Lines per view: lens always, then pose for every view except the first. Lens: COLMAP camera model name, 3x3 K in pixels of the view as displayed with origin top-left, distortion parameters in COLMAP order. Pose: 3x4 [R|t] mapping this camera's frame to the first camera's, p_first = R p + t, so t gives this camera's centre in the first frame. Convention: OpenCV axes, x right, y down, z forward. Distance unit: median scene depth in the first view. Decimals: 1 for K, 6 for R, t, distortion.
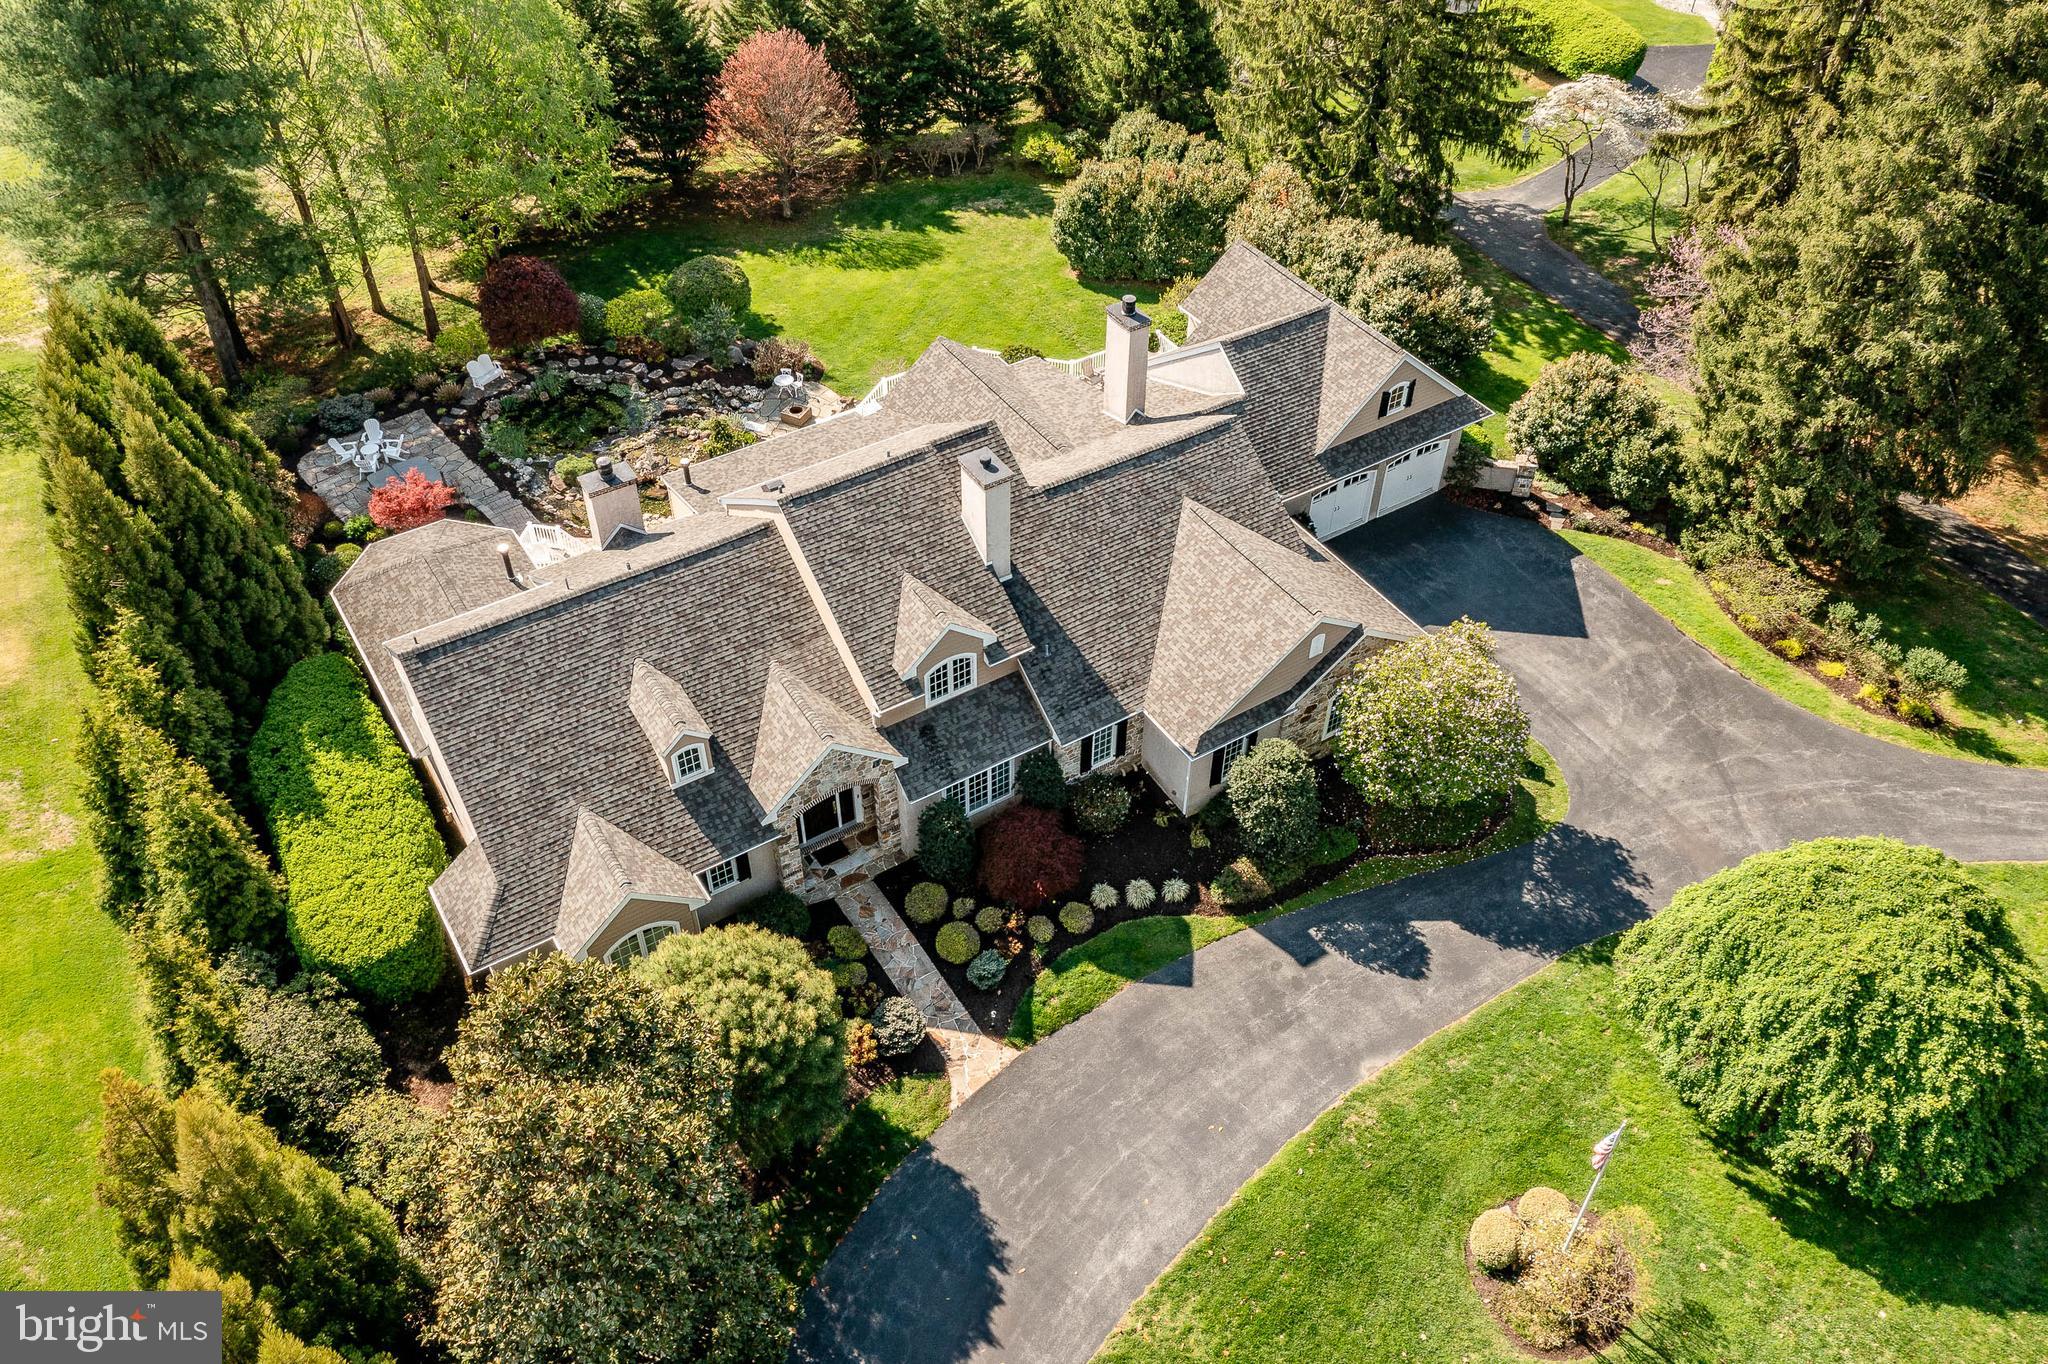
lens RADIAL K [[1615.2, 0, 1024.0], [0, 1615.2, 682.0], [0, 0, 1]] dist [-0.001604, 0.042138]
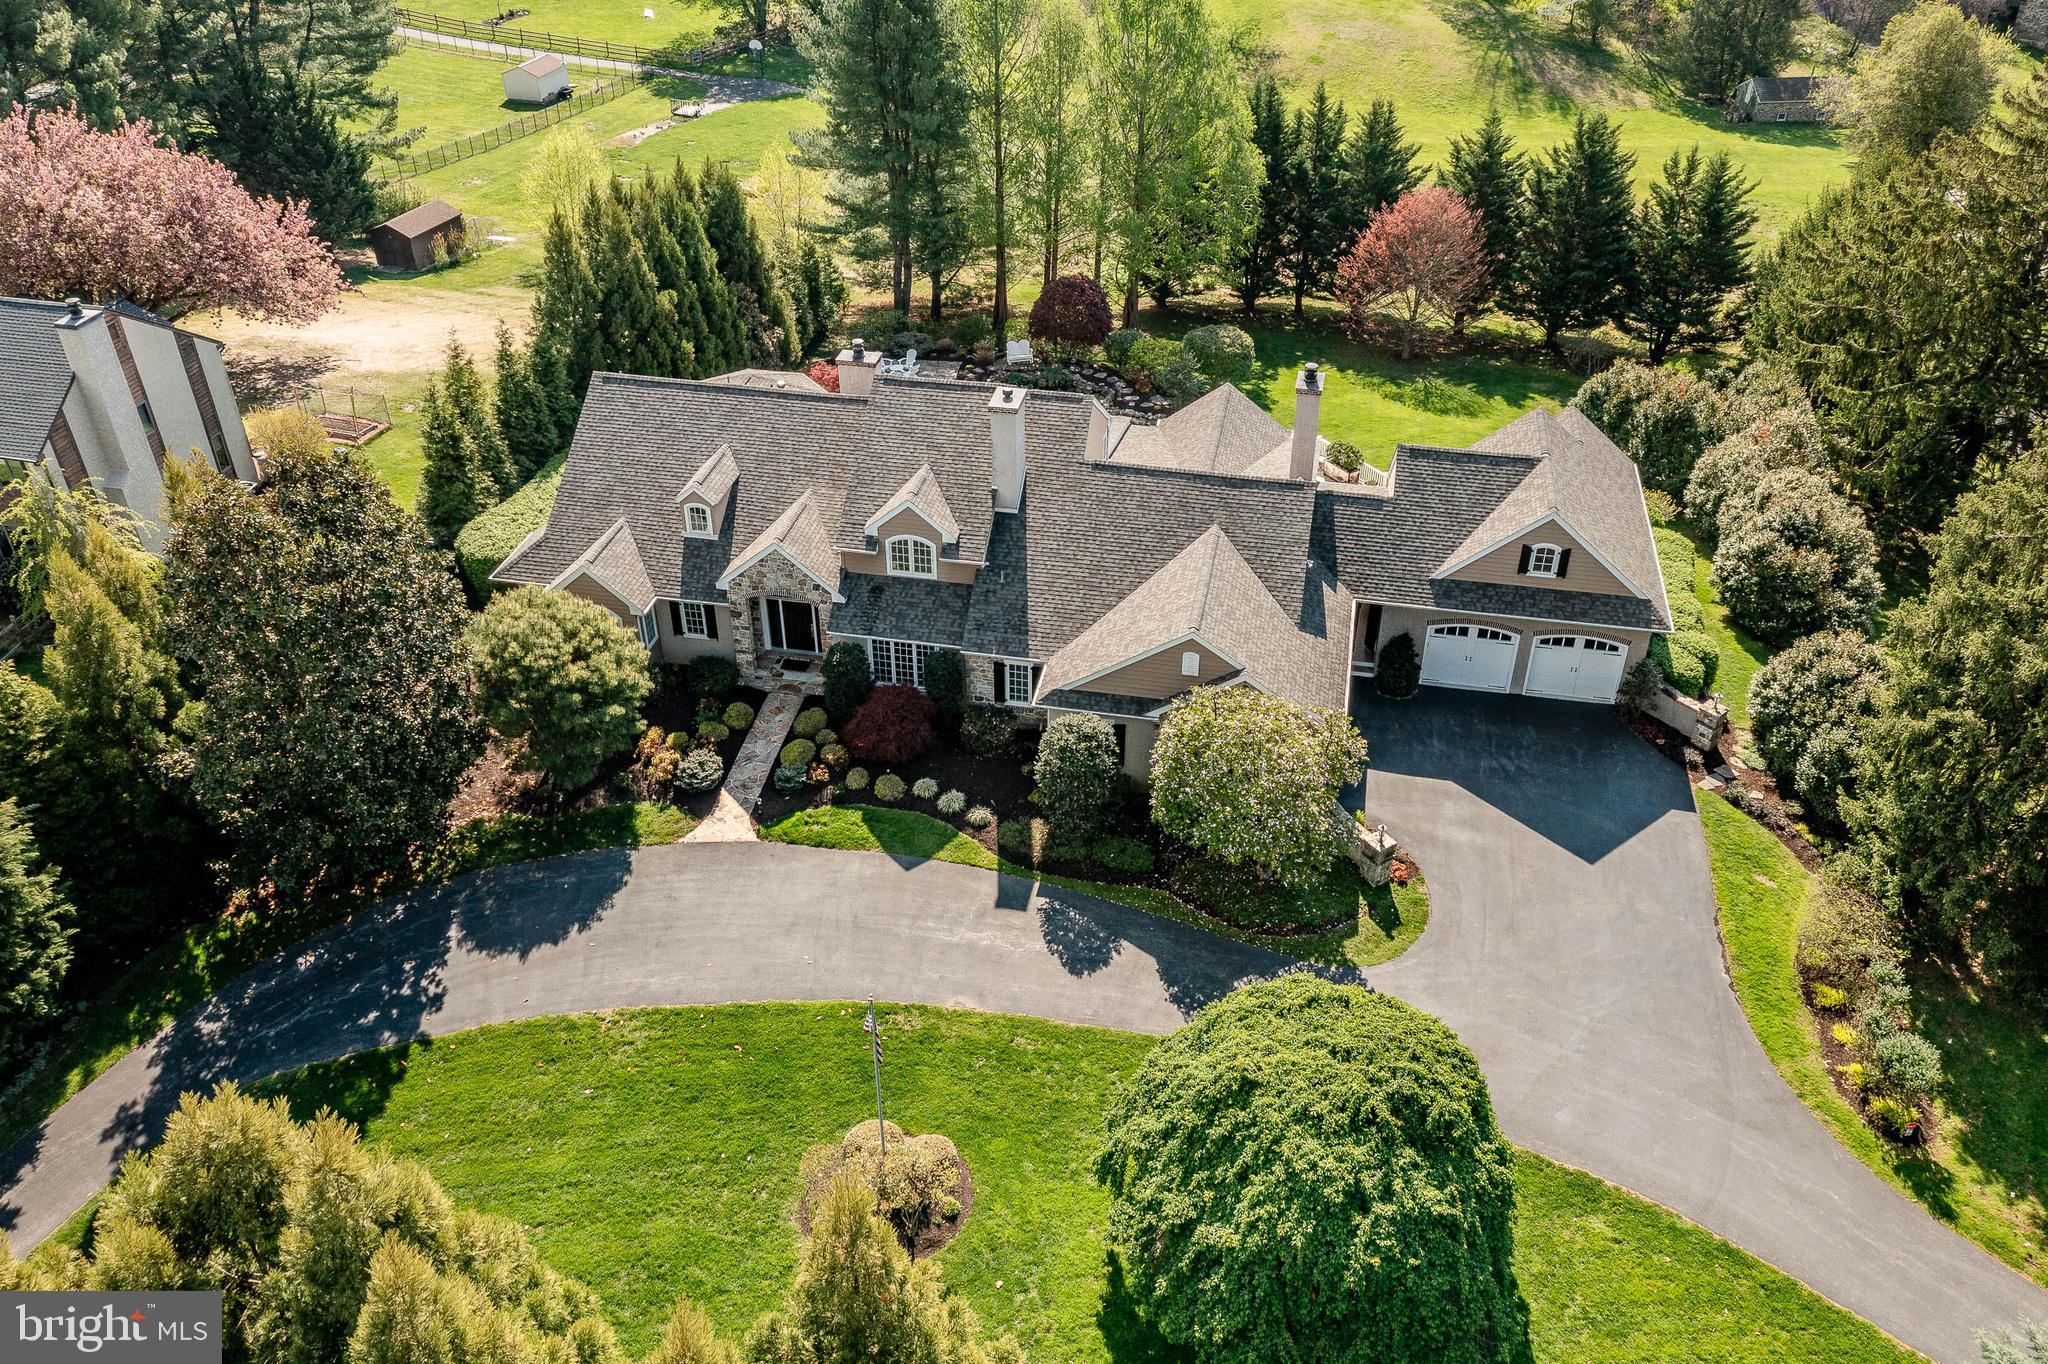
lens RADIAL K [[1615.2, 0, 1024.0], [0, 1615.2, 682.0], [0, 0, 1]] dist [-0.001604, 0.042138]
pose [[0.718880, 0.388679, -0.576316, 0.682681], [-0.476242, 0.879314, -0.001024, 0.037434], [0.506365, 0.275202, 0.817226, 0.113608]]
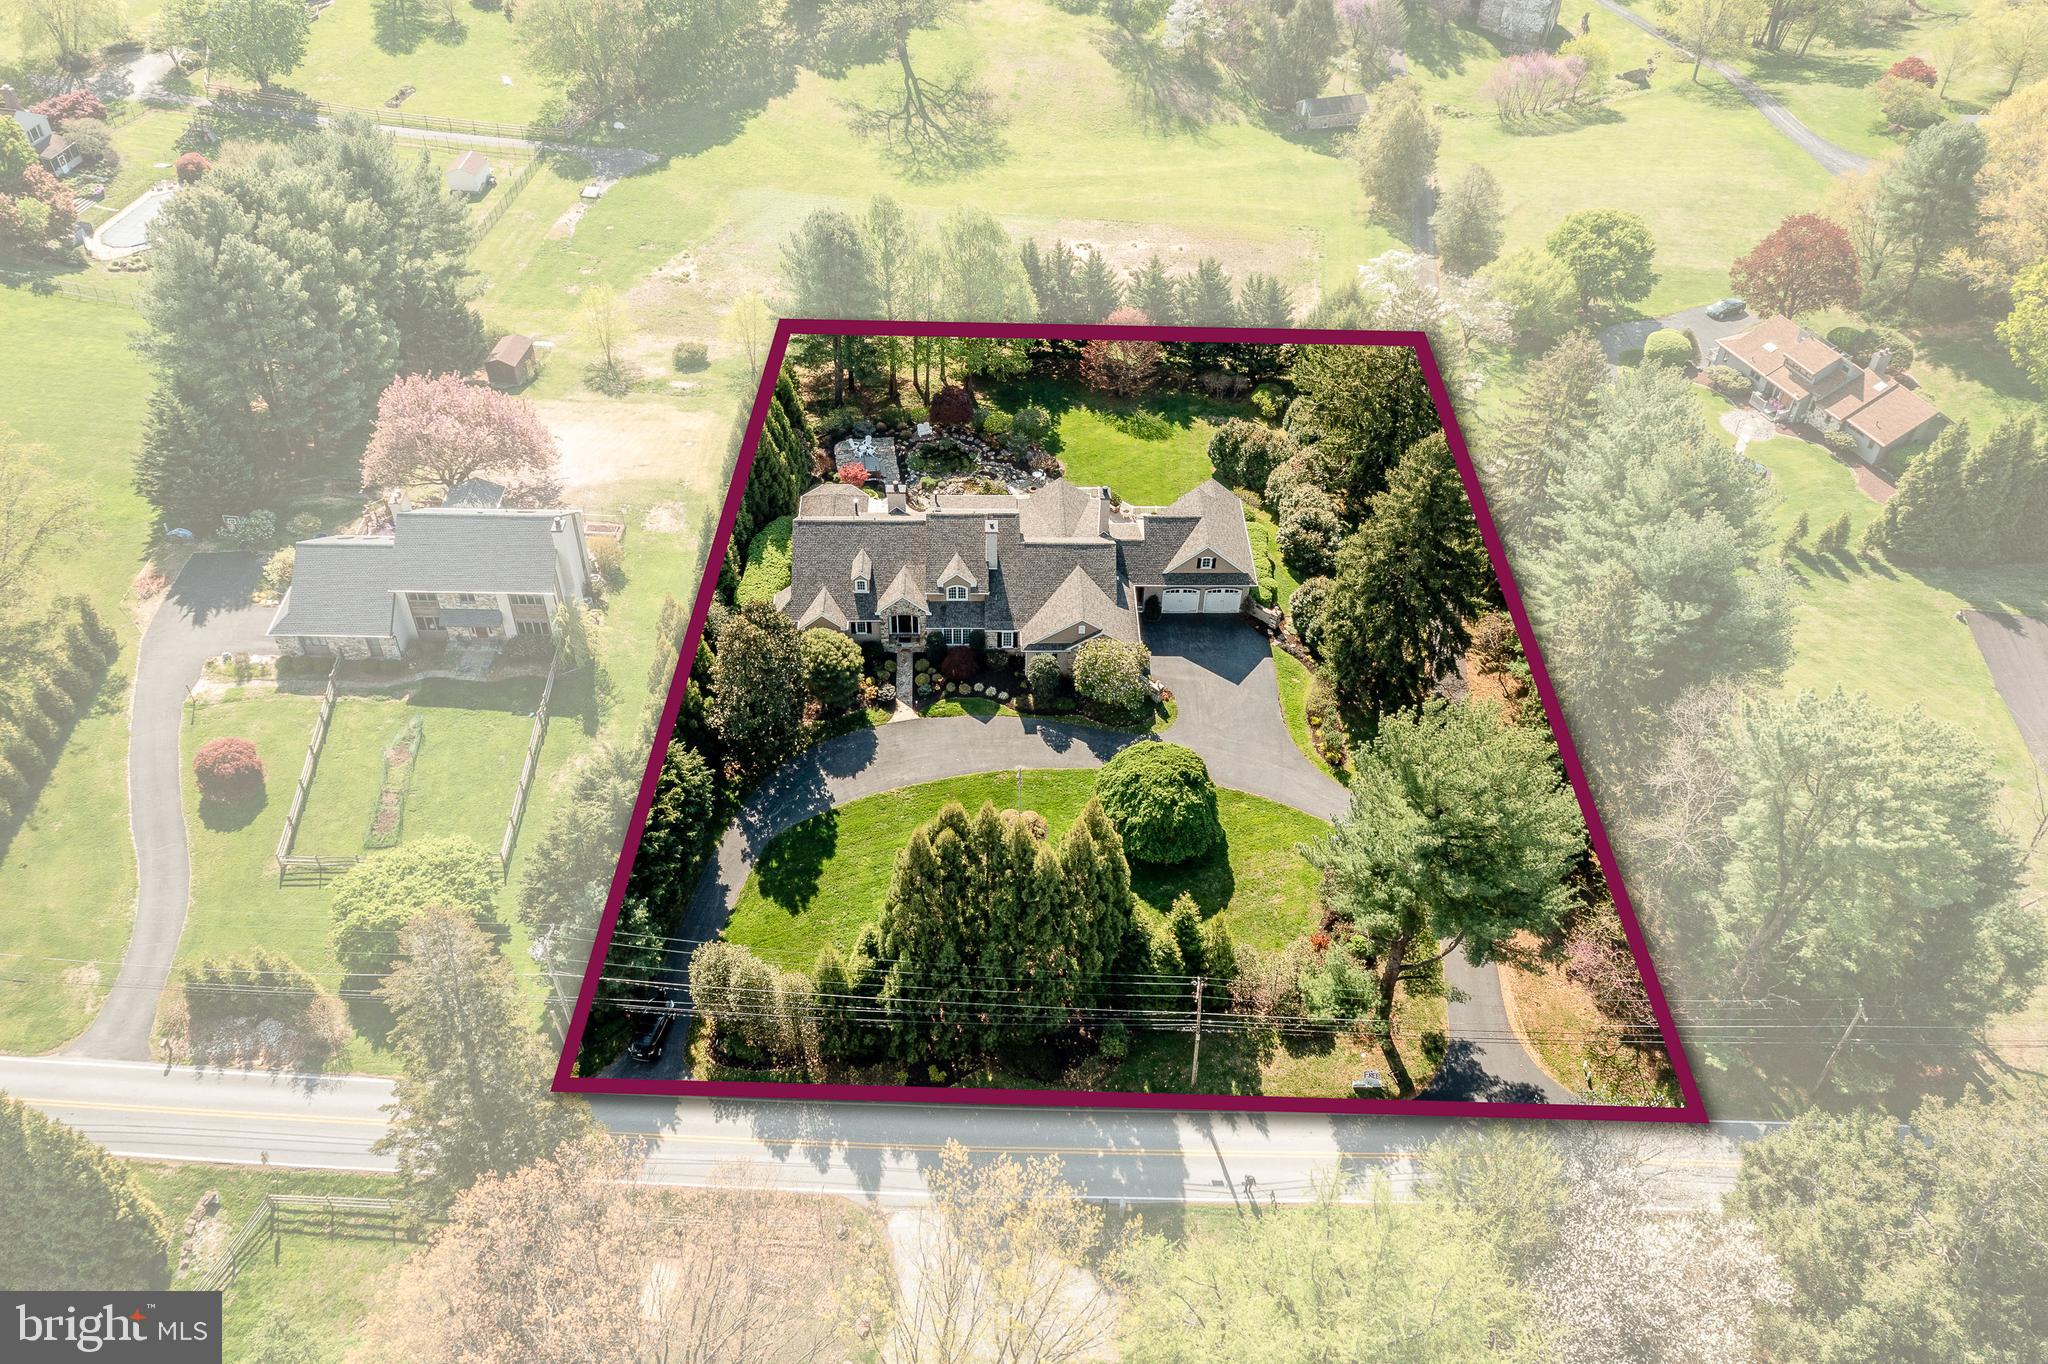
lens RADIAL K [[1615.2, 0, 1024.0], [0, 1615.2, 682.0], [0, 0, 1]] dist [-0.001604, 0.042138]
pose [[0.855996, 0.357372, -0.373573, 1.105399], [-0.367089, 0.928970, 0.047544, -0.033668], [0.364029, 0.096437, 0.926381, -1.473630]]
